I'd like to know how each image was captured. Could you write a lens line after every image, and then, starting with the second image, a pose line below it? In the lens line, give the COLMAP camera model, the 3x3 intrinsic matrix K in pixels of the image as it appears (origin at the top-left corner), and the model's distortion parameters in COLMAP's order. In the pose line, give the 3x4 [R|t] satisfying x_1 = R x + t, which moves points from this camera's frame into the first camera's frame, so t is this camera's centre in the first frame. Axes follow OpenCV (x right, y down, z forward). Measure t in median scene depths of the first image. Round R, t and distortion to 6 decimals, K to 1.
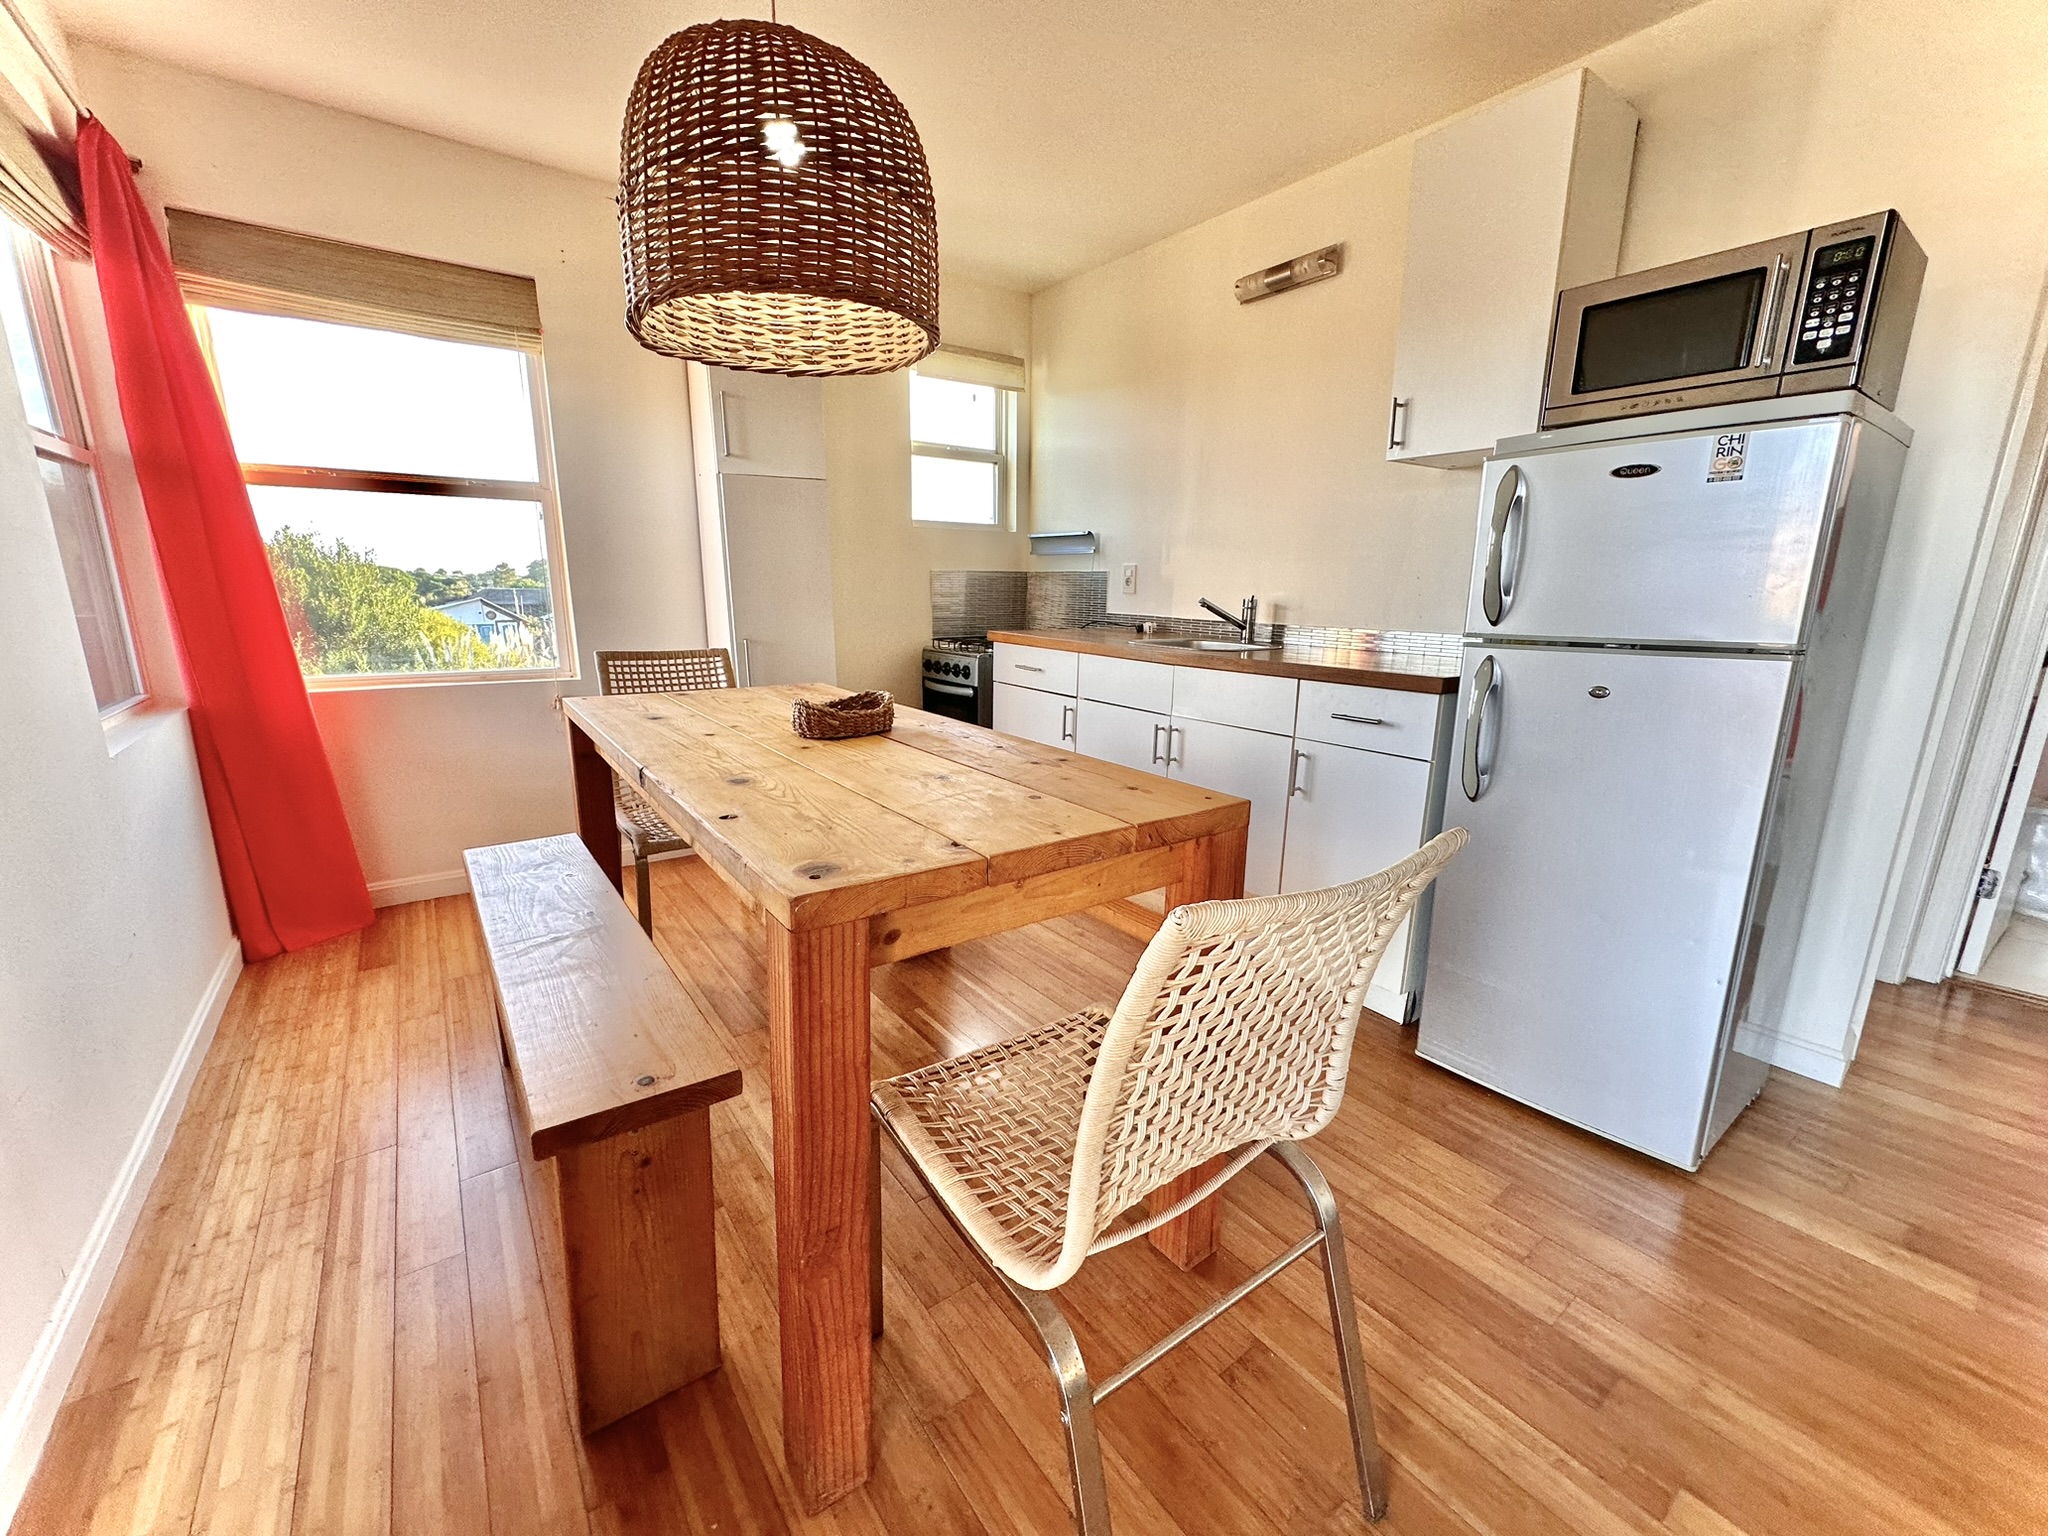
lens RADIAL K [[819.3, 0, 1020.4], [0, 819.3, 772.3], [0, 0, 1]] dist [-0.003591, -0.000166]
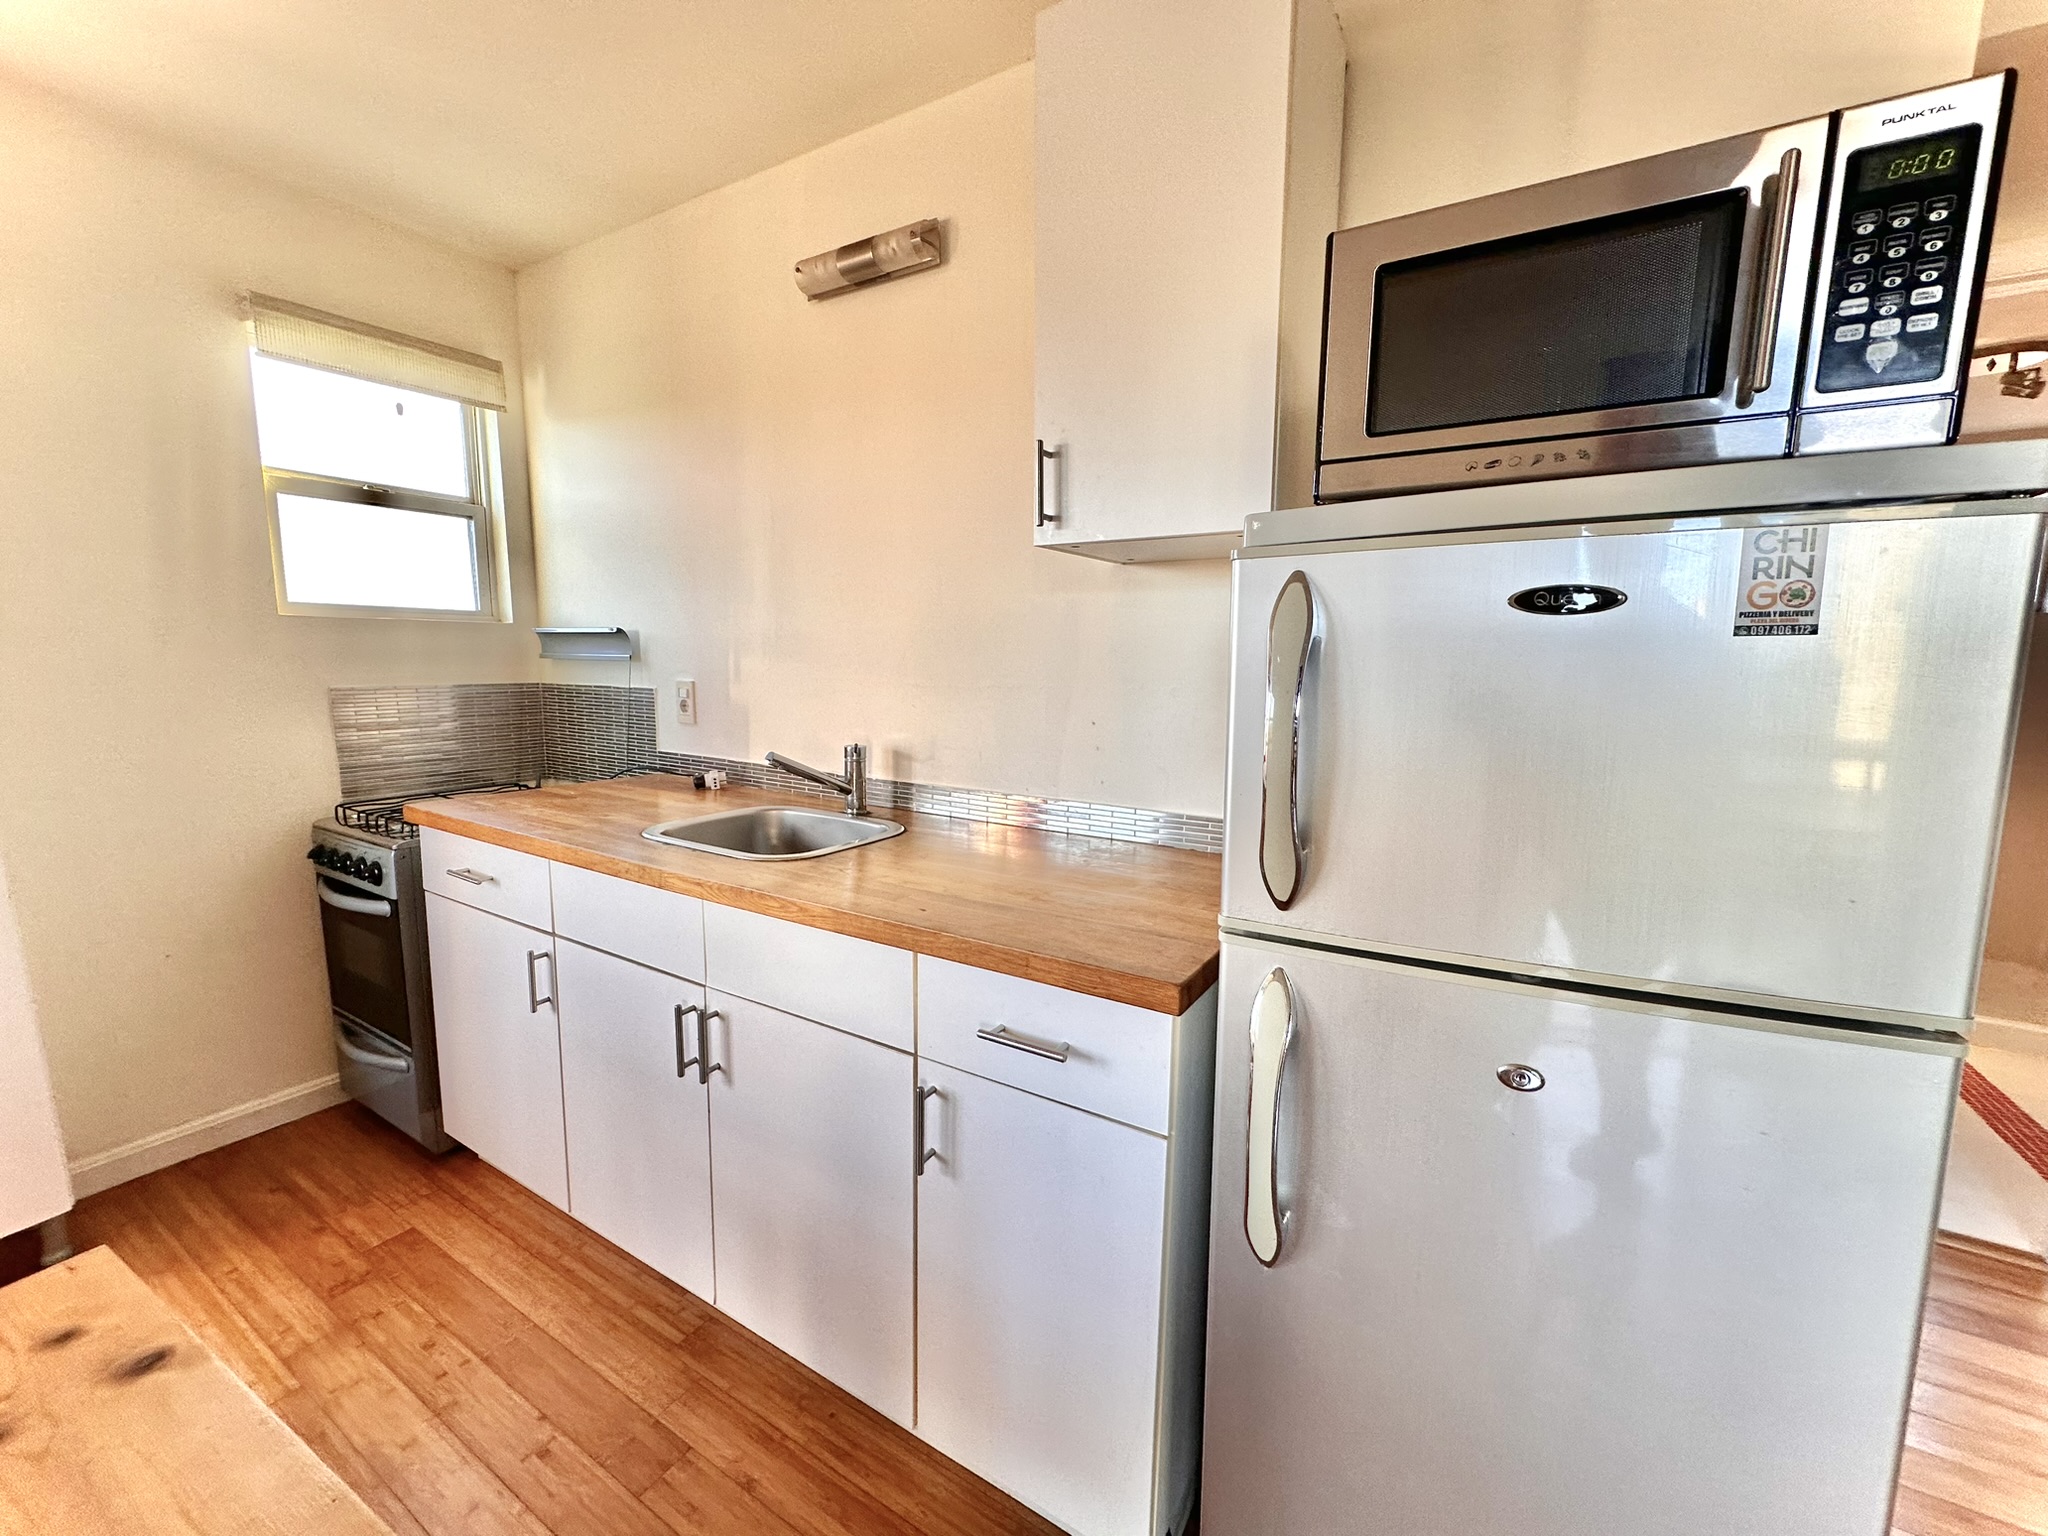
lens RADIAL K [[819.3, 0, 1027.9], [0, 819.3, 766.7], [0, 0, 1]] dist [-0.003591, -0.000166]
pose [[0.923178, -0.049725, 0.381144, 0.161545], [0.083188, 0.993942, -0.071820, -0.138886], [-0.375264, 0.098009, 0.921722, 0.364195]]
